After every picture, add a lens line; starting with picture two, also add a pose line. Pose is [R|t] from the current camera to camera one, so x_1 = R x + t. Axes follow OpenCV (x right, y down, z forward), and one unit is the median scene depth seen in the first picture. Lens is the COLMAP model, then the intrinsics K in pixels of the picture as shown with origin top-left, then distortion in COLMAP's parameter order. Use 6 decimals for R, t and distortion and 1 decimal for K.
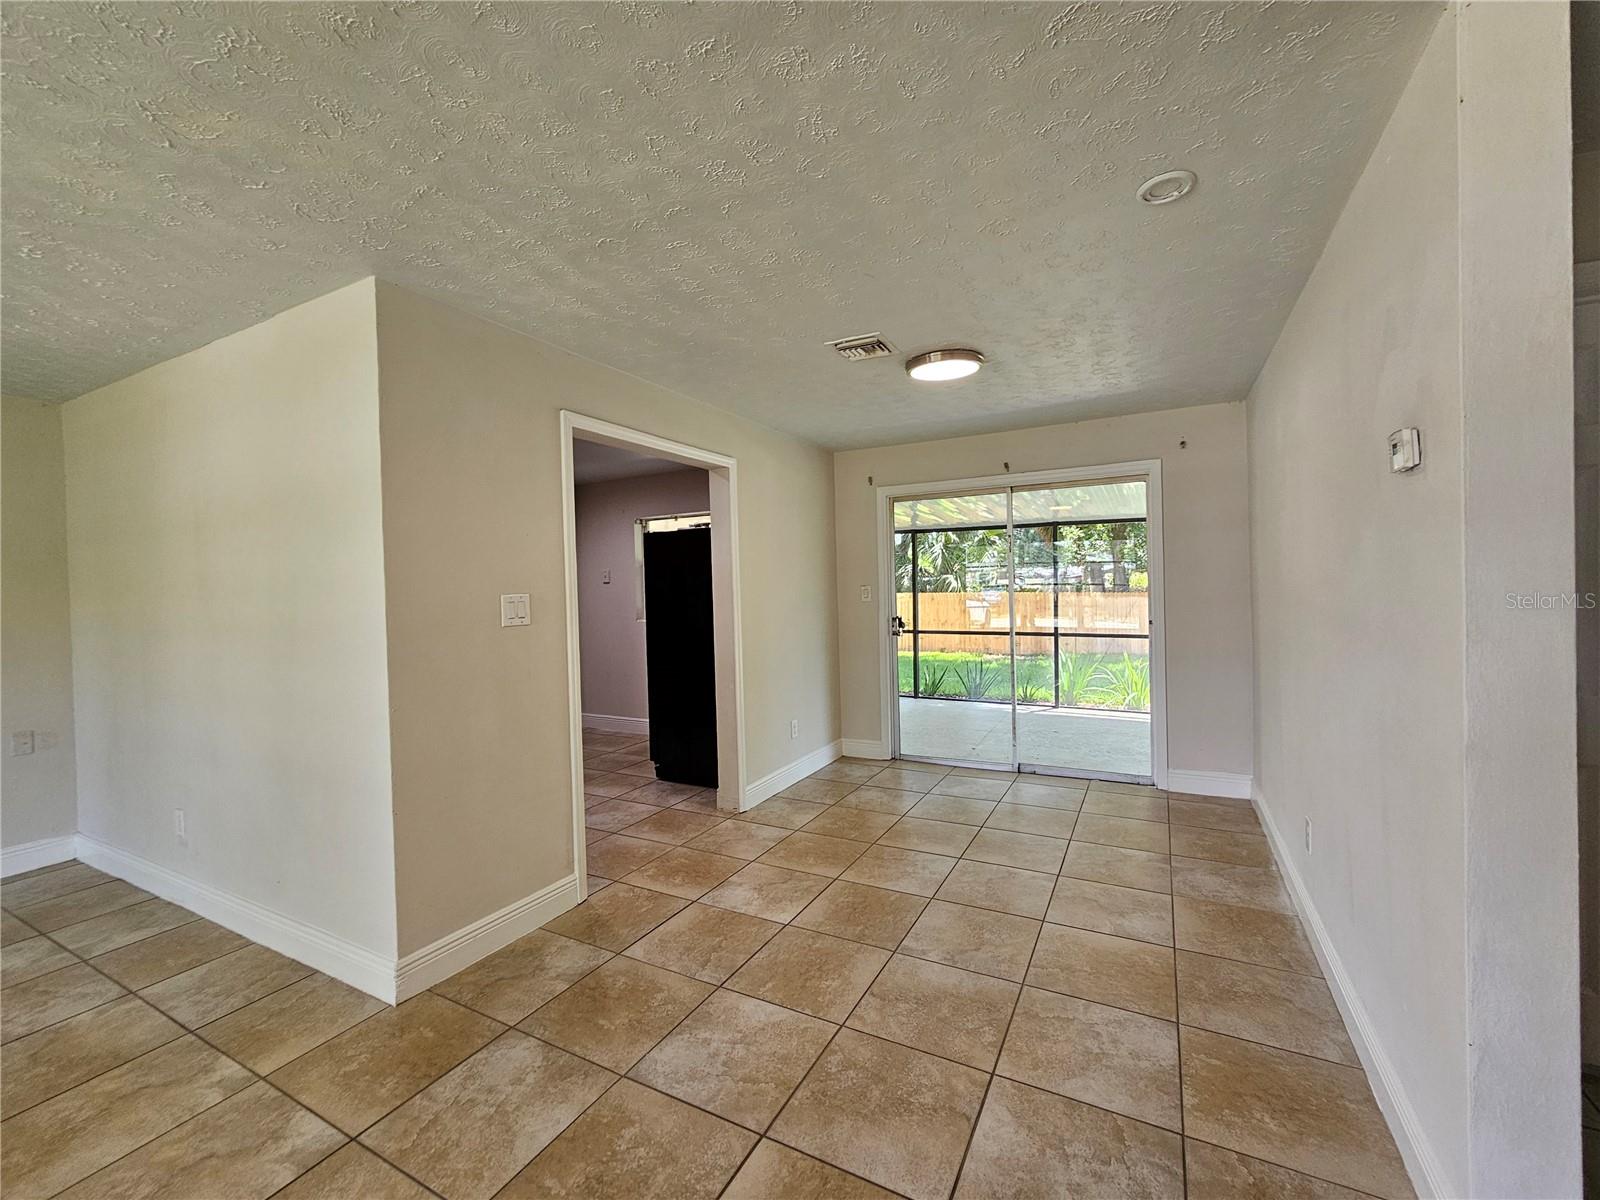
lens RADIAL K [[658.8, 0, 831.1], [0, 658.8, 610.7], [0, 0, 1]] dist [0.001019, 0.001829]
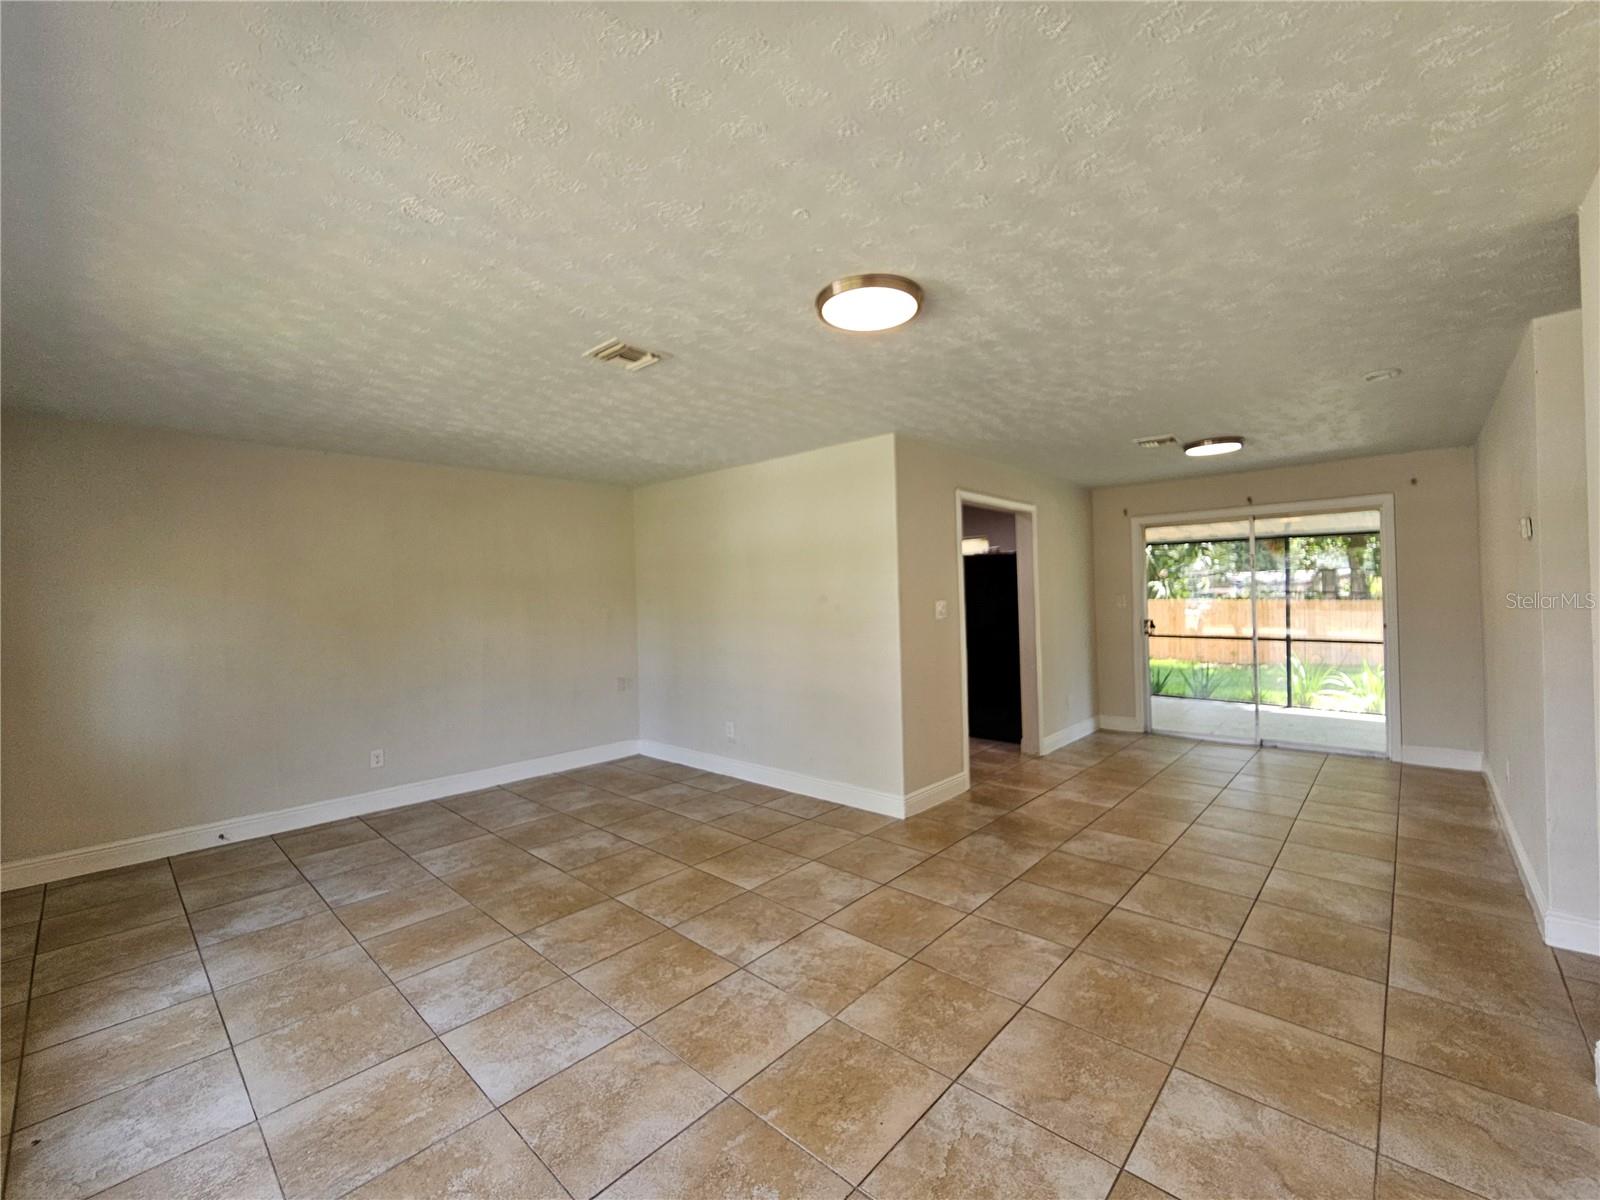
lens RADIAL K [[658.8, 0, 834.3], [0, 658.8, 599.7], [0, 0, 1]] dist [0.001019, 0.001829]
pose [[0.966421, 0.004538, -0.256923, -0.196500], [-0.011213, 0.999636, -0.024520, 0.009970], [0.256719, 0.026577, 0.966121, -0.467669]]
